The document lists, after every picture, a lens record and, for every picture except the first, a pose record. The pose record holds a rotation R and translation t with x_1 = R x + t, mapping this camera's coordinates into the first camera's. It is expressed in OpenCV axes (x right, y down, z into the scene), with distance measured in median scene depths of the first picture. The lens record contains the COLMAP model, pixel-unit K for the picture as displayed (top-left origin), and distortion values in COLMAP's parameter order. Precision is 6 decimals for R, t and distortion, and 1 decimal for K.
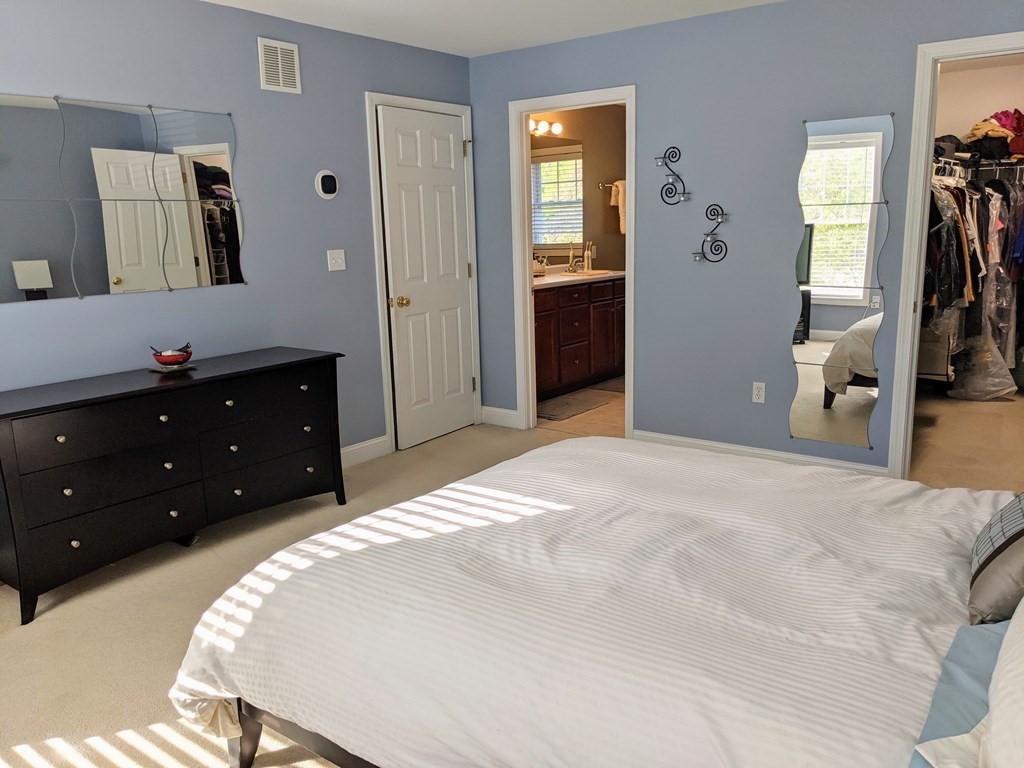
lens RADIAL K [[805.3, 0, 515.3], [0, 805.3, 383.2], [0, 0, 1]] dist [0.043906, -0.081007]
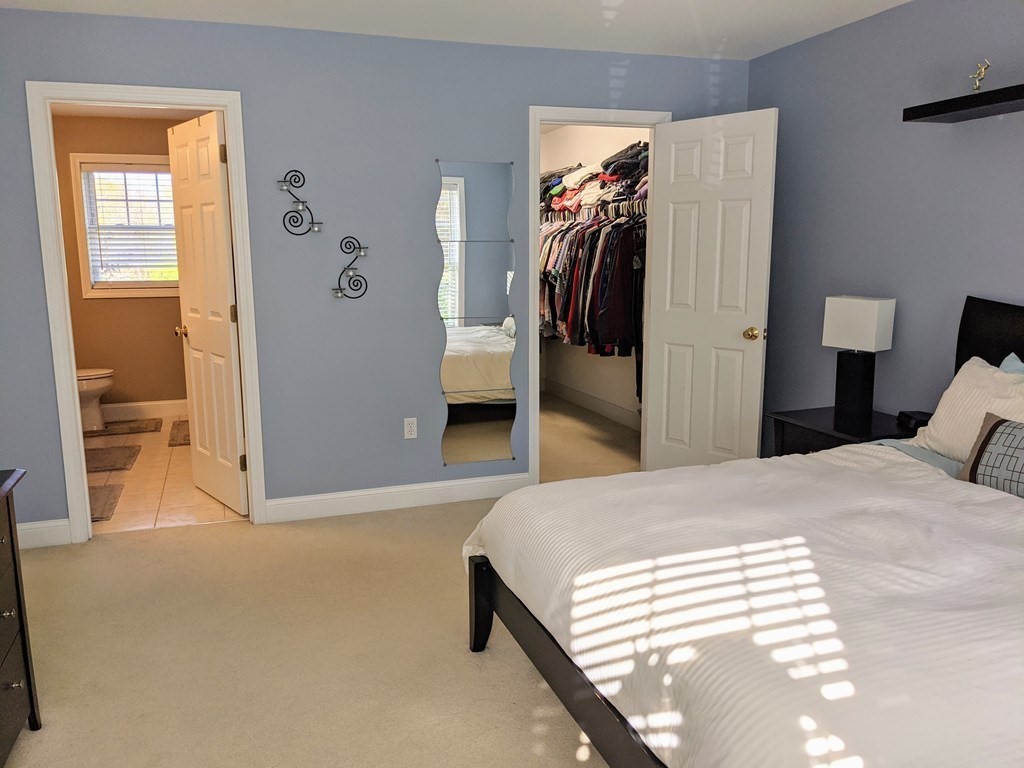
lens RADIAL K [[805.3, 0, 511.5], [0, 805.3, 386.3], [0, 0, 1]] dist [0.043906, -0.081007]
pose [[0.557877, -0.118621, 0.821403, -0.426408], [0.156792, 0.986974, 0.036042, -0.054548], [-0.814978, 0.108682, 0.569209, 0.331022]]
